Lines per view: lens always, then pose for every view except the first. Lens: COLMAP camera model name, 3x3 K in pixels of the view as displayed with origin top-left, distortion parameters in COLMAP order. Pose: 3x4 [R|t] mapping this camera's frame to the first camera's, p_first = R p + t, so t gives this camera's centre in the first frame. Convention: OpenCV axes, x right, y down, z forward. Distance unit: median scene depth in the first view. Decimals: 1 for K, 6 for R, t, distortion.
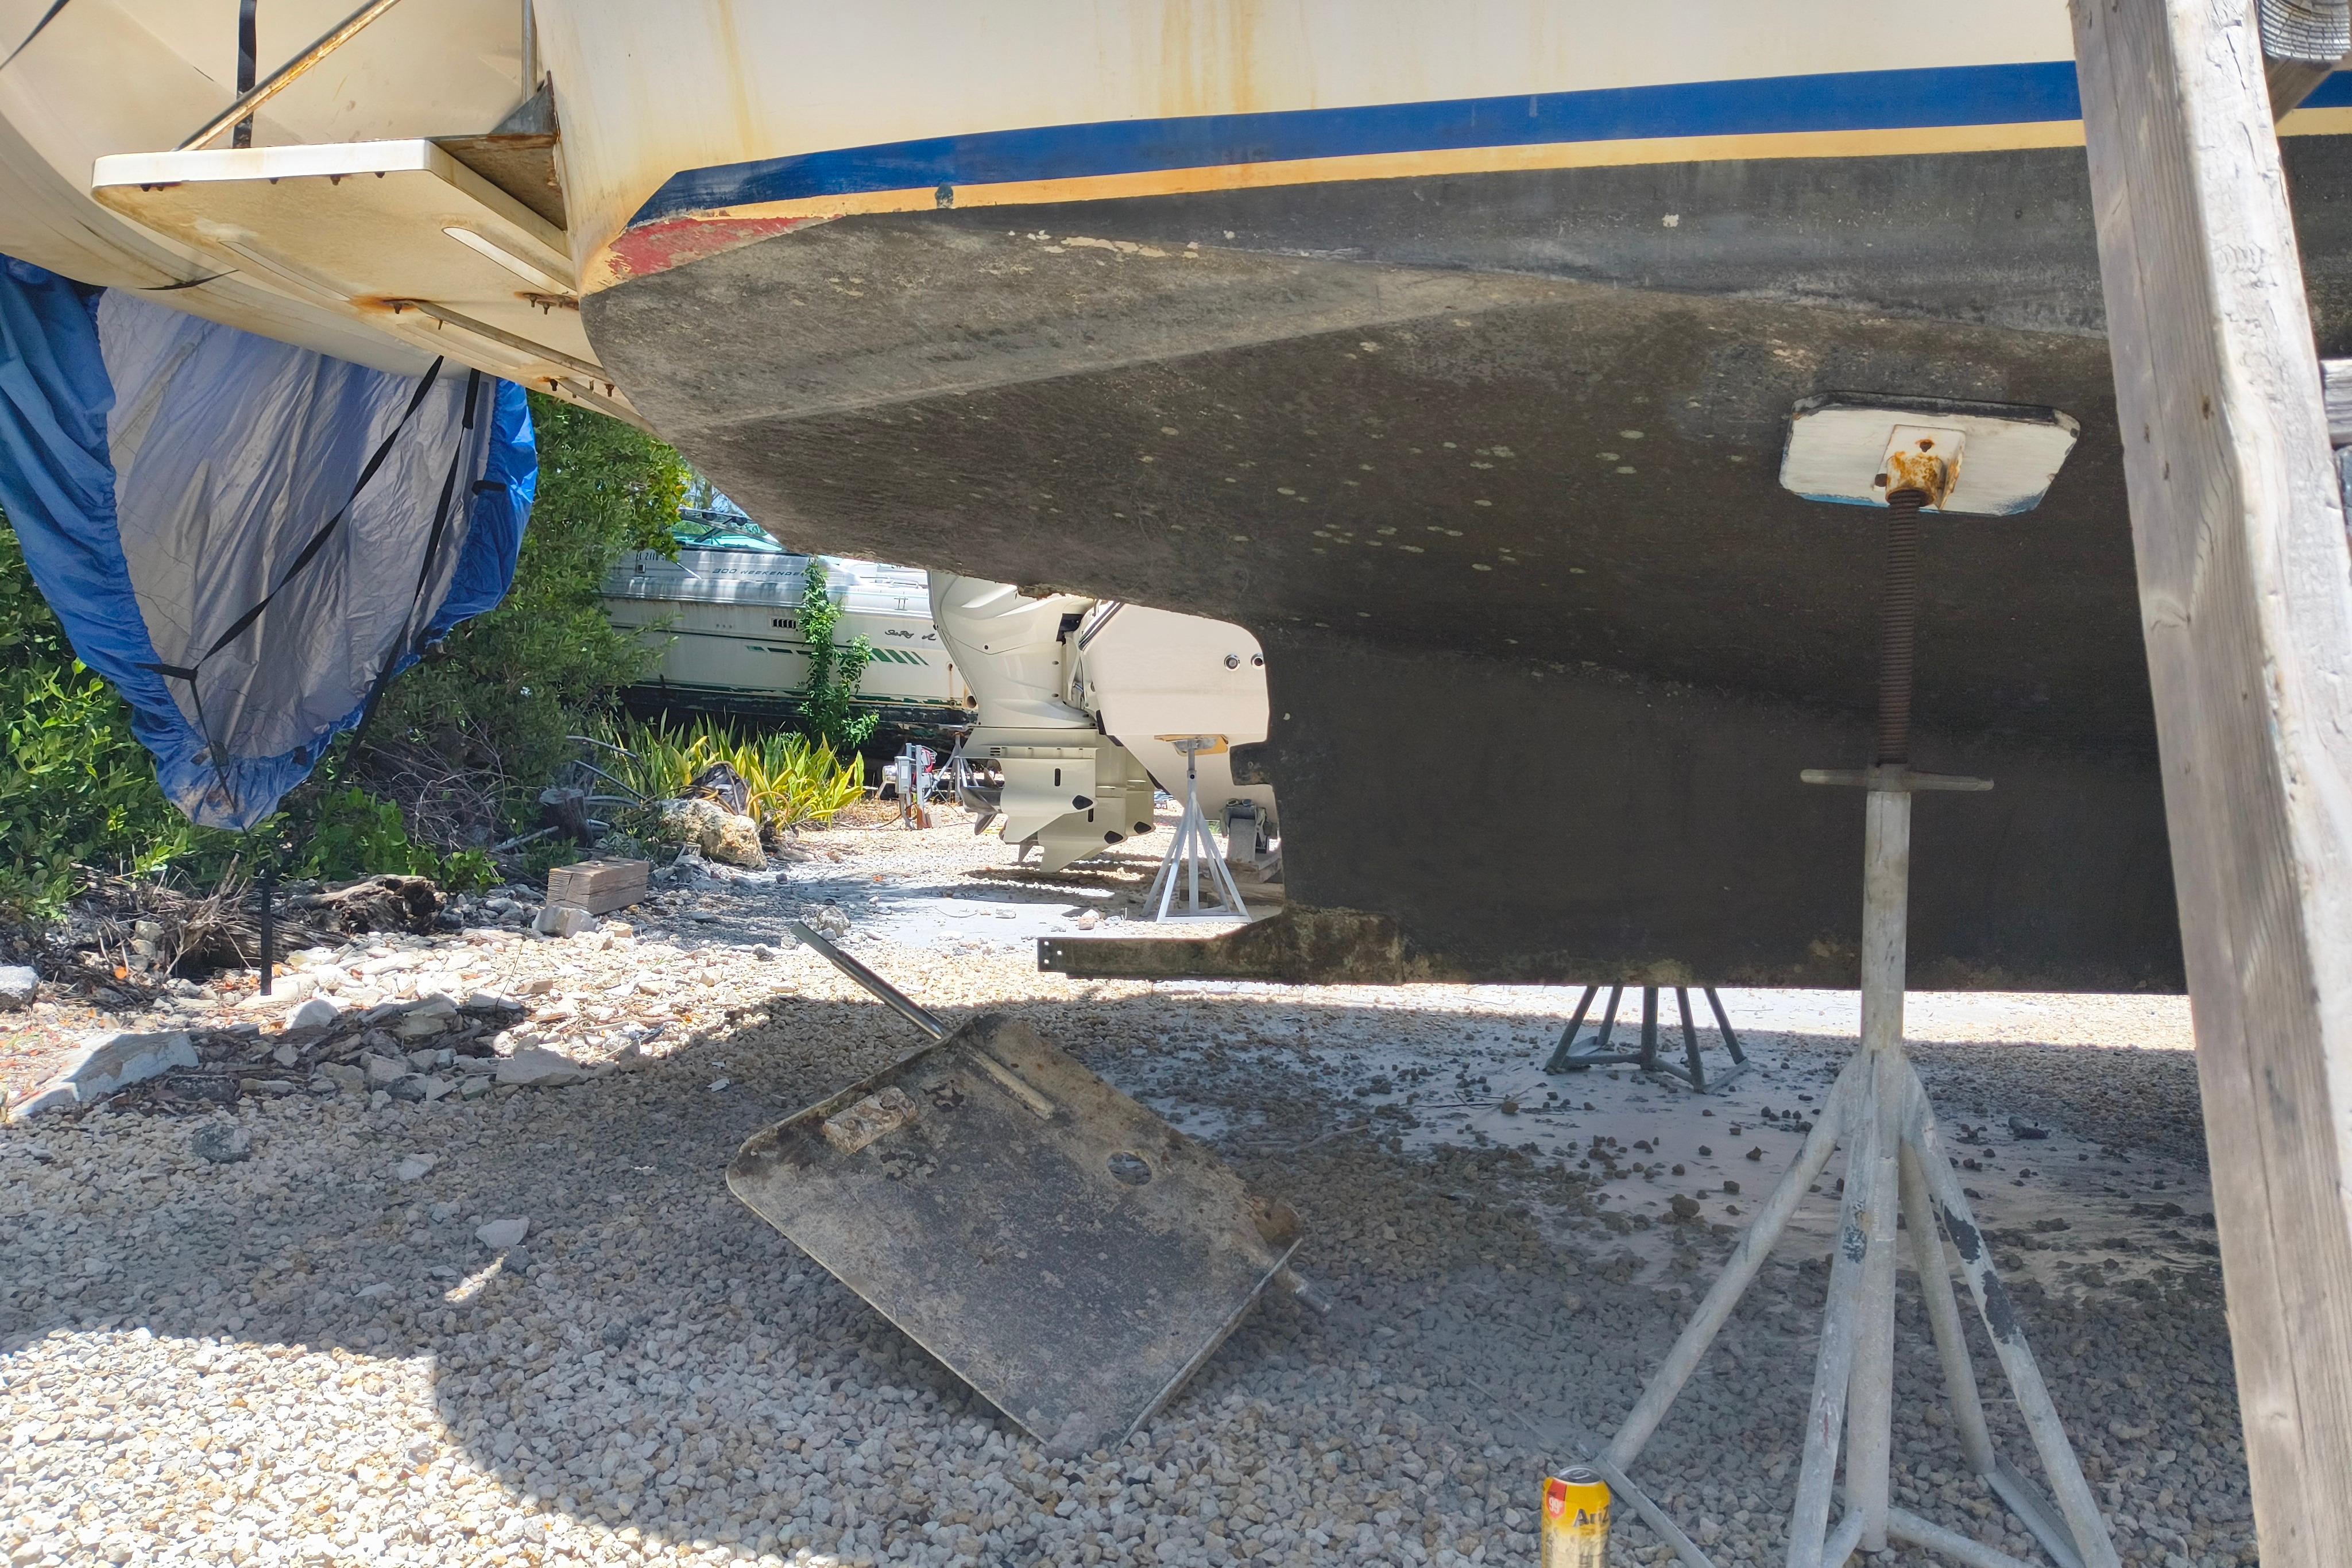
lens RADIAL K [[1745.6, 0, 1186.6], [0, 1745.6, 778.8], [0, 0, 1]] dist [0.091343, -0.143003]
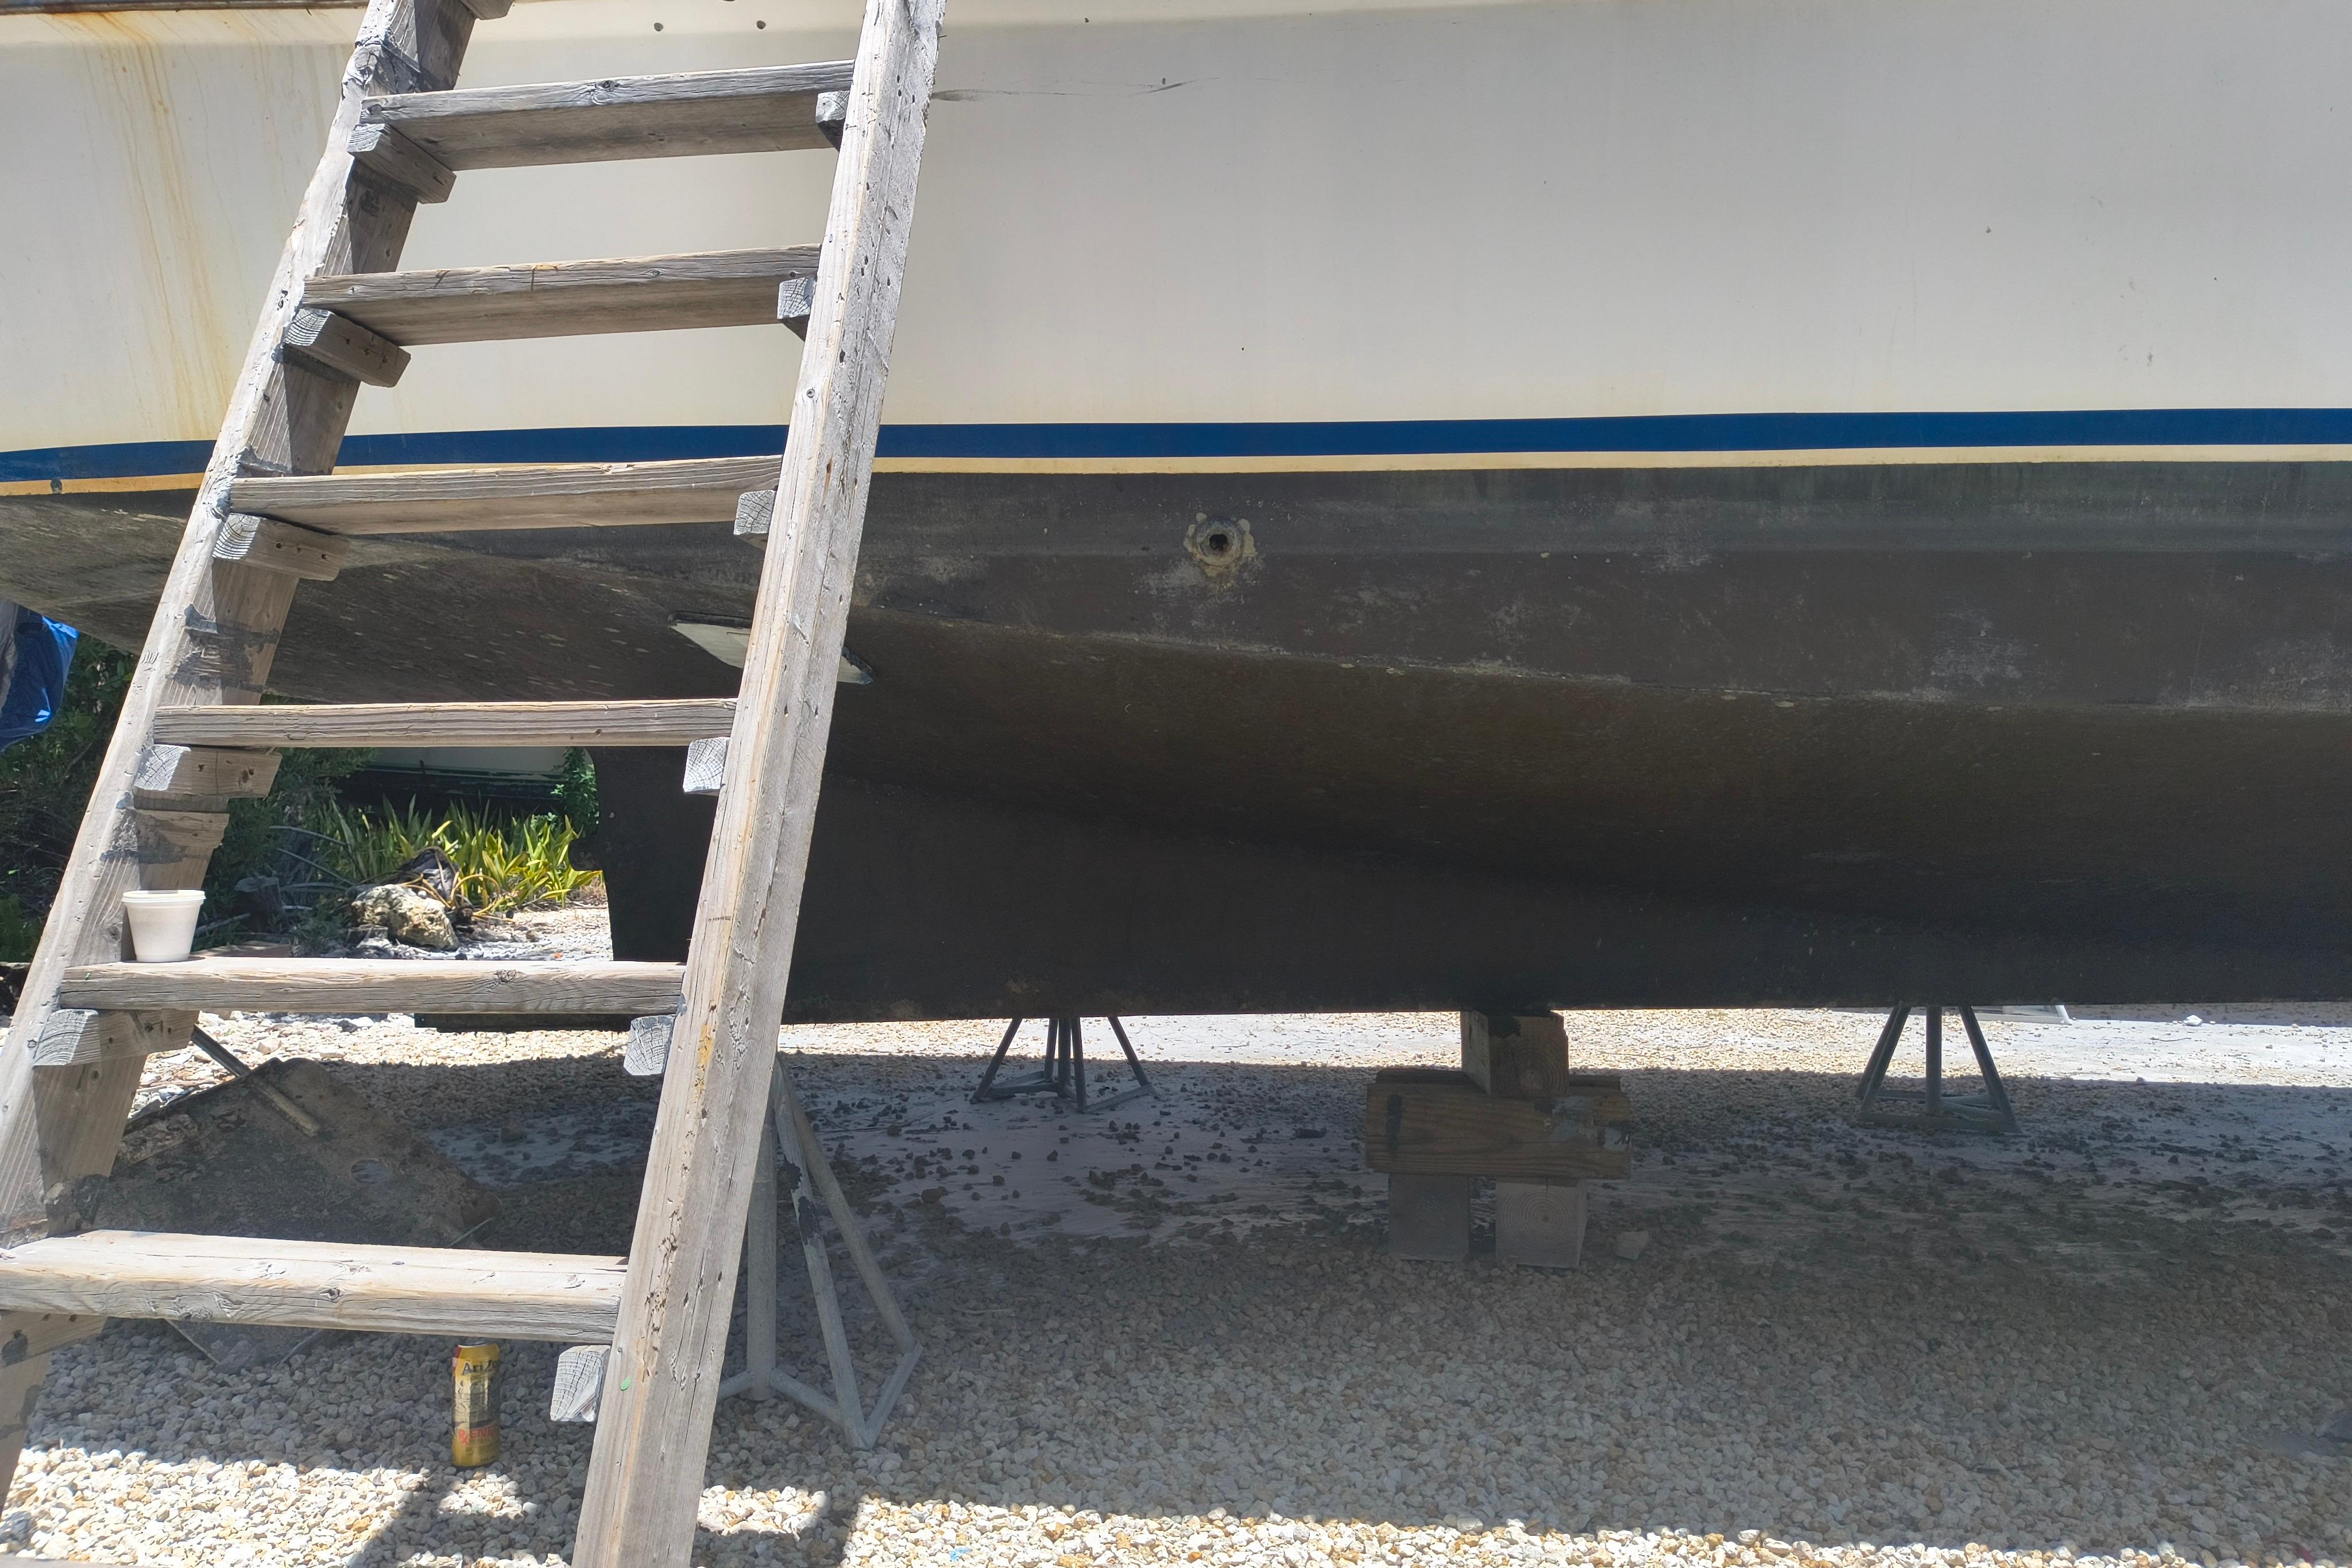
lens RADIAL K [[1728.5, 0, 1176.3], [0, 1728.5, 773.0], [0, 0, 1]] dist [0.017480, -0.031820]
pose [[0.996891, -0.017296, 0.076876, 0.476950], [0.020567, 0.998907, -0.041967, -0.008239], [-0.076066, 0.043418, 0.996157, -0.350467]]
